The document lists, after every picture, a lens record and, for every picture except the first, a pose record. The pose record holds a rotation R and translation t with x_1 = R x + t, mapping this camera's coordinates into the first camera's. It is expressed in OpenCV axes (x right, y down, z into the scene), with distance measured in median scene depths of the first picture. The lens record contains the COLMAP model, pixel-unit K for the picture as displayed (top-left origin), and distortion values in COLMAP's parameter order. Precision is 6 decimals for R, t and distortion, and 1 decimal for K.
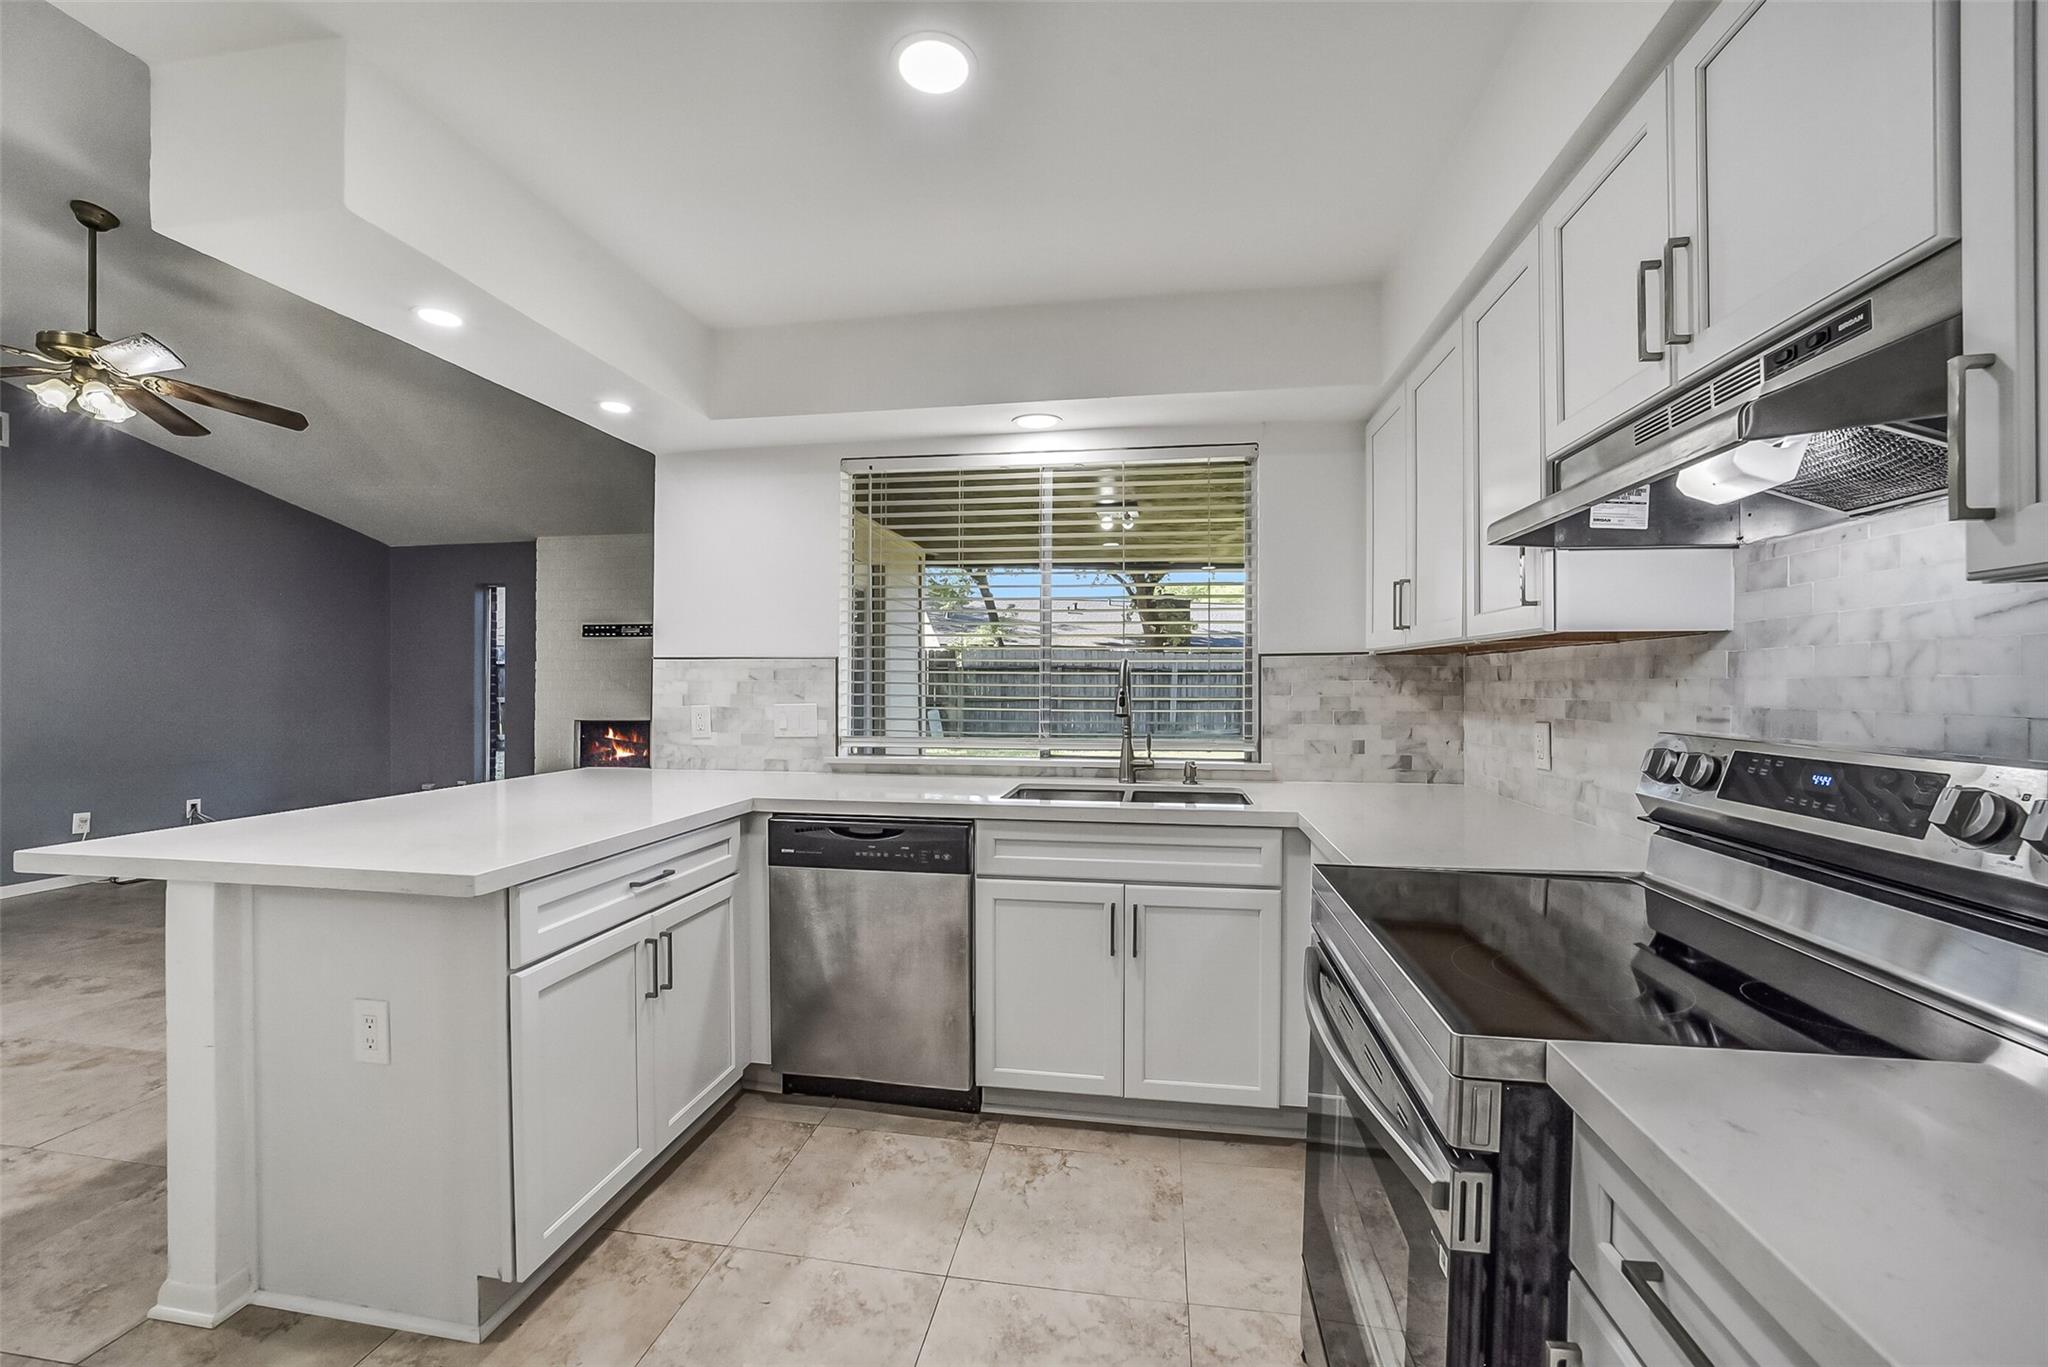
lens RADIAL K [[816.9, 0, 1023.3], [0, 816.9, 689.3], [0, 0, 1]] dist [-0.017939, 0.000893]
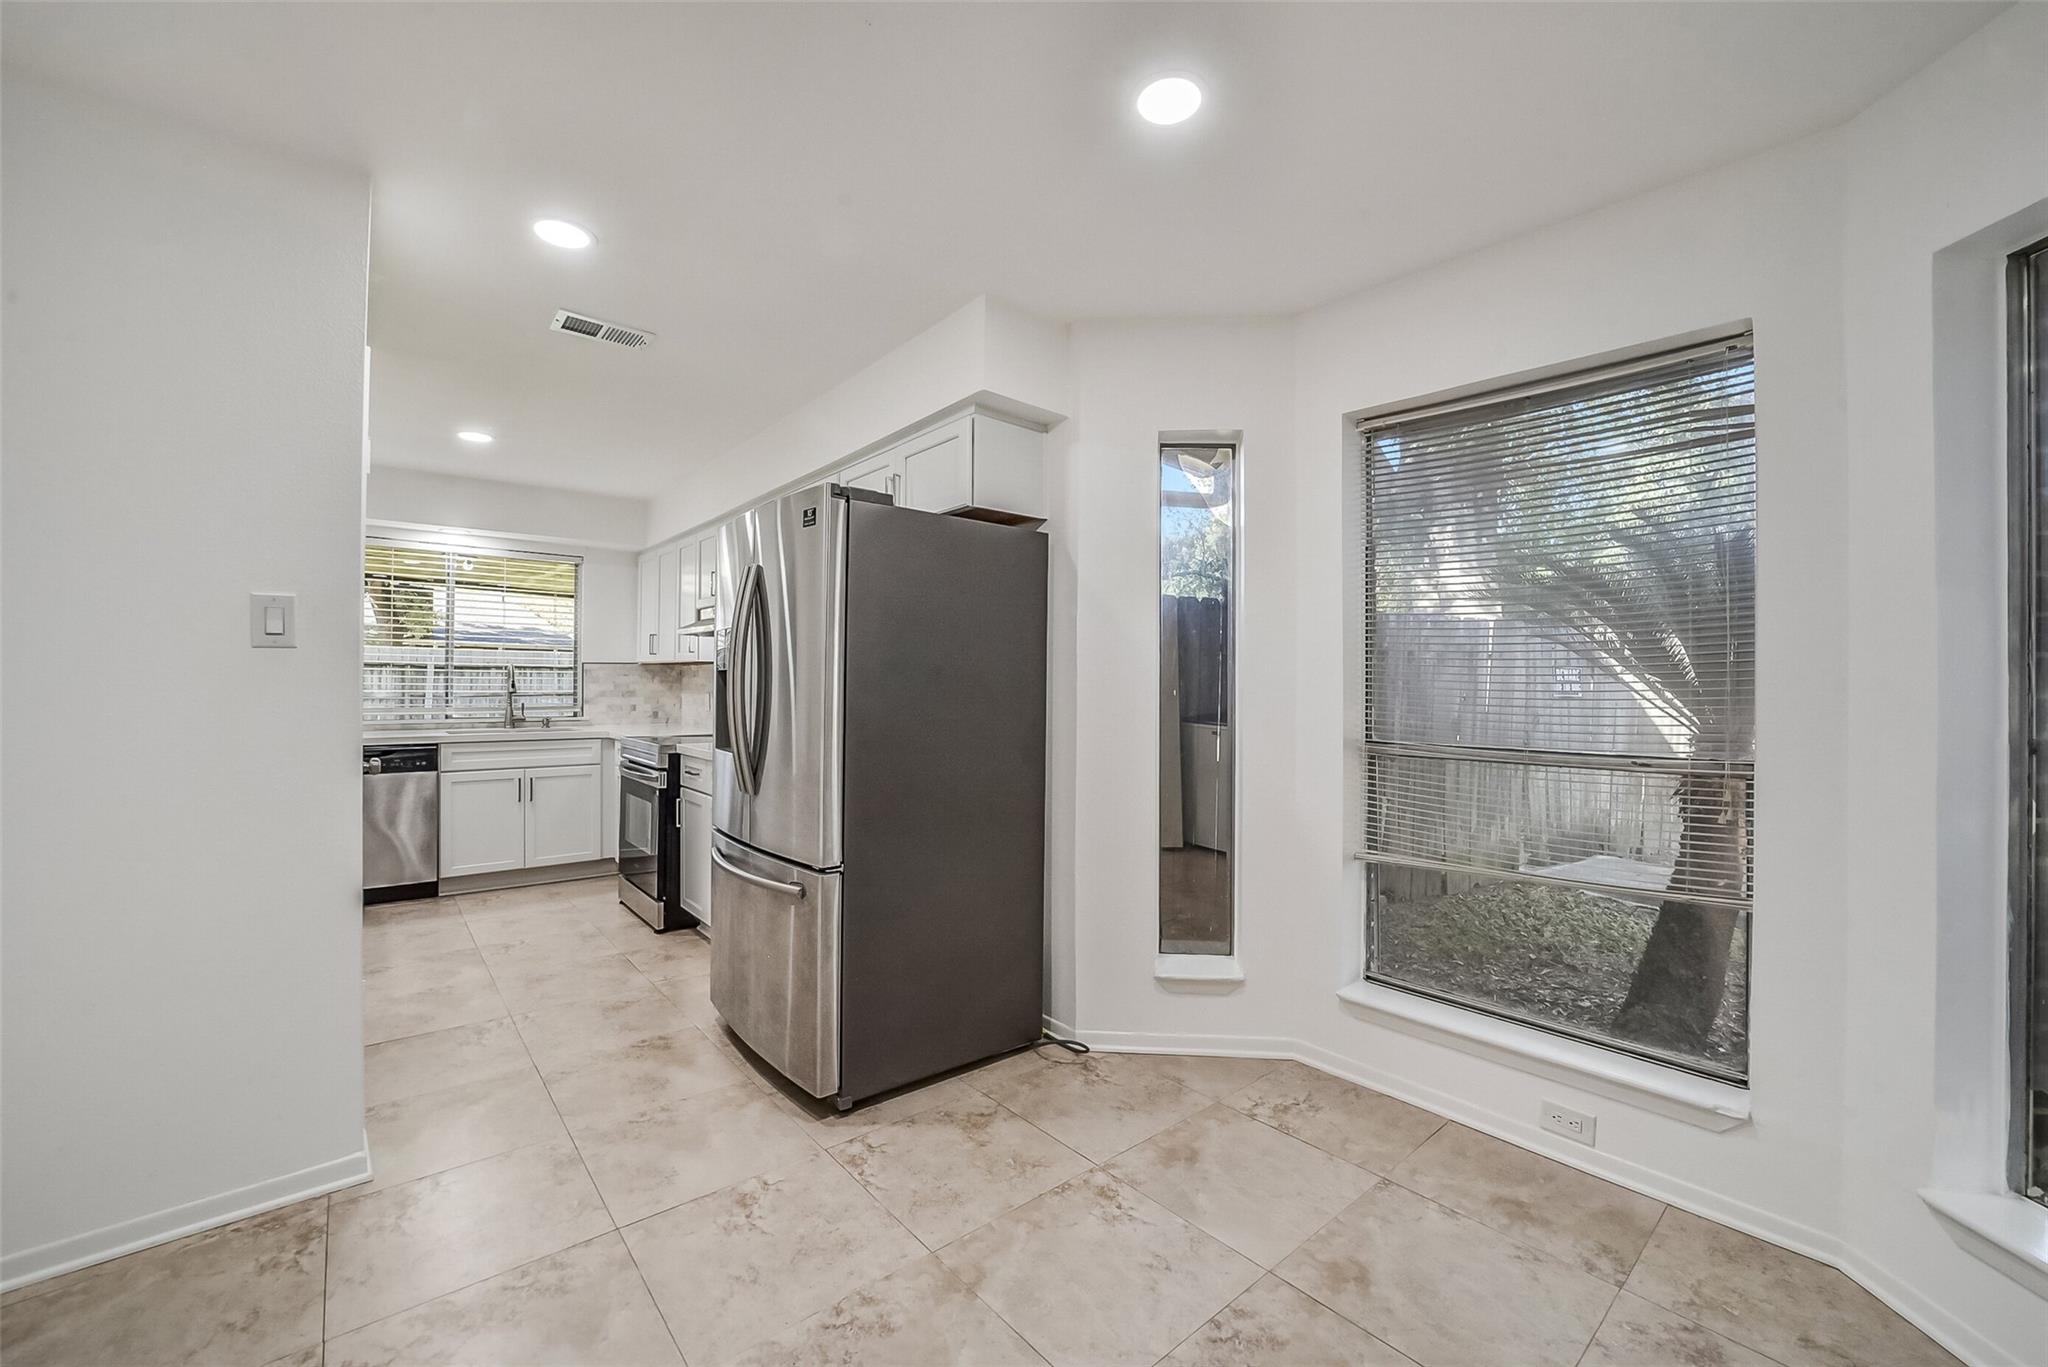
lens RADIAL K [[816.9, 0, 1034.2], [0, 816.9, 676.4], [0, 0, 1]] dist [-0.017939, 0.000893]
pose [[0.650684, 0.009226, 0.759293, -0.605524], [0.000862, 0.999917, -0.012888, 0.021198], [-0.759348, 0.009041, 0.650622, -1.370393]]
